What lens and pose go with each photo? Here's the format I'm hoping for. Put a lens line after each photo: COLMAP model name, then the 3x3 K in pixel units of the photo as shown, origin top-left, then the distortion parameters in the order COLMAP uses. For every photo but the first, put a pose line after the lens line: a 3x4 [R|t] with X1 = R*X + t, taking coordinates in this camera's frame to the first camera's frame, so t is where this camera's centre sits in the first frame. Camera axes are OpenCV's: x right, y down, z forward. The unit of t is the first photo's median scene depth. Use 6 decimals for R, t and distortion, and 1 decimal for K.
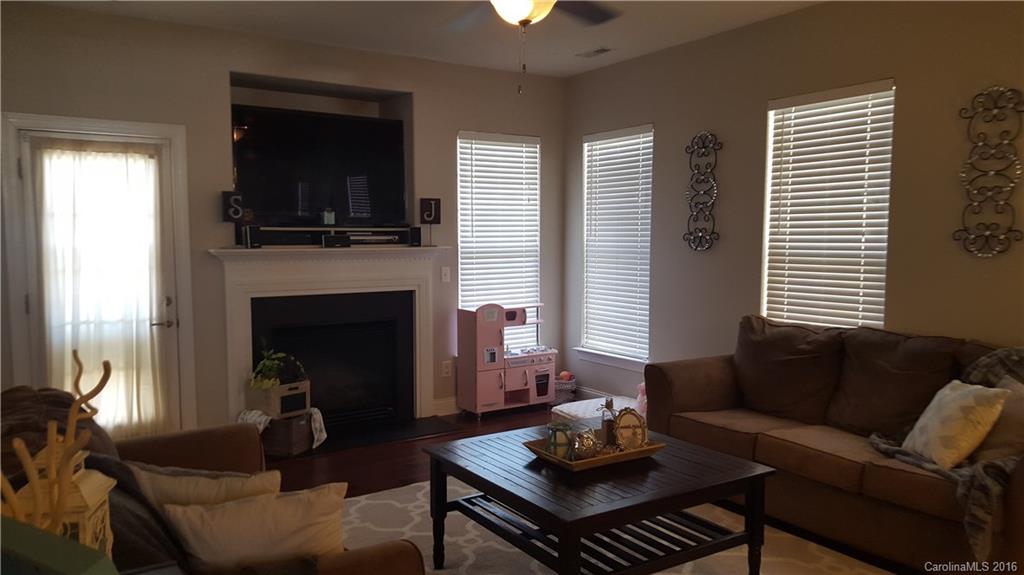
lens RADIAL K [[755.9, 0, 514.9], [0, 755.9, 292.4], [0, 0, 1]] dist [0.093391, -0.159184]
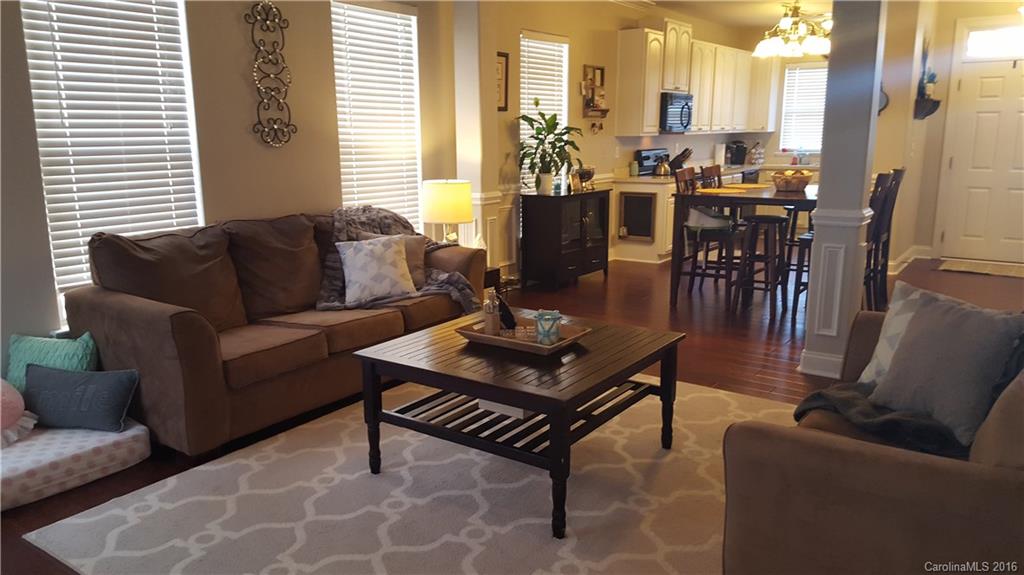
lens RADIAL K [[760.6, 0, 512.0], [0, 760.6, 287.5], [0, 0, 1]] dist [0.170519, -0.285321]
pose [[-0.377930, -0.178845, 0.908396, -0.518394], [0.078182, 0.971495, 0.223795, -0.056284], [-0.922527, 0.155599, -0.353175, 0.842774]]
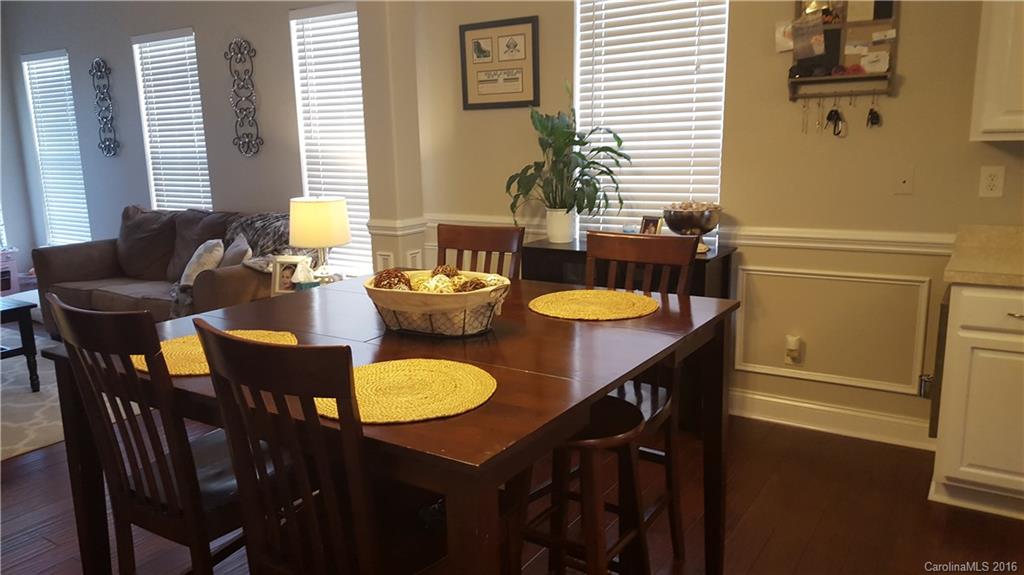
lens RADIAL K [[760.6, 0, 512.0], [0, 760.6, 287.5], [0, 0, 1]] dist [0.170519, -0.285321]
pose [[0.923238, -0.098278, 0.371447, 0.376234], [0.054795, 0.990531, 0.125882, 0.033526], [-0.380301, -0.095866, 0.919881, -0.455533]]
